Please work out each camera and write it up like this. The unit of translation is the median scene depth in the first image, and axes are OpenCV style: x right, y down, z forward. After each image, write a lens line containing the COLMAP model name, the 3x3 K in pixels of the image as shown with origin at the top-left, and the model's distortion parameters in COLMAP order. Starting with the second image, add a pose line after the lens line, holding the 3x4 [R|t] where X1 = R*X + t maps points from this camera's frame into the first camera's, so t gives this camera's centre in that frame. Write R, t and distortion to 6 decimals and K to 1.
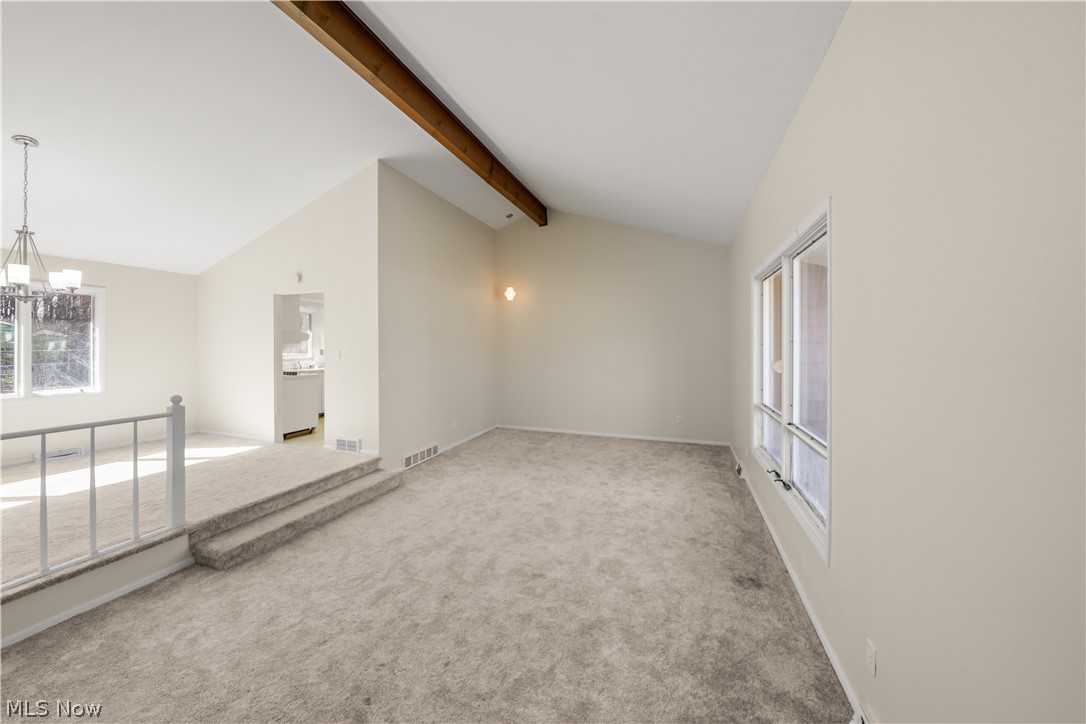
lens RADIAL K [[381.9, 0, 541.1], [0, 381.9, 338.4], [0, 0, 1]] dist [-0.000325, 0.000114]
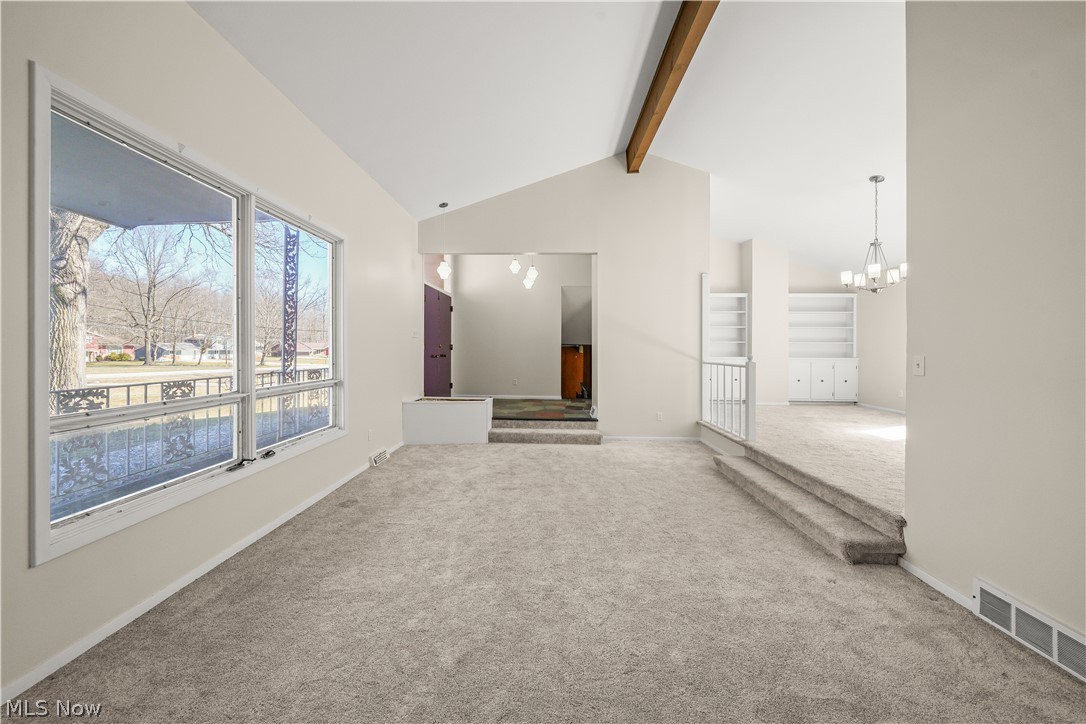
lens RADIAL K [[372.5, 0, 543.0], [0, 372.5, 362.0], [0, 0, 1]] dist [-0.000144, 0.000017]
pose [[-0.947154, -0.001878, -0.320774, 0.207011], [-0.002882, 0.999992, 0.002653, 0.136290], [0.320767, 0.003437, -0.947152, 1.626972]]
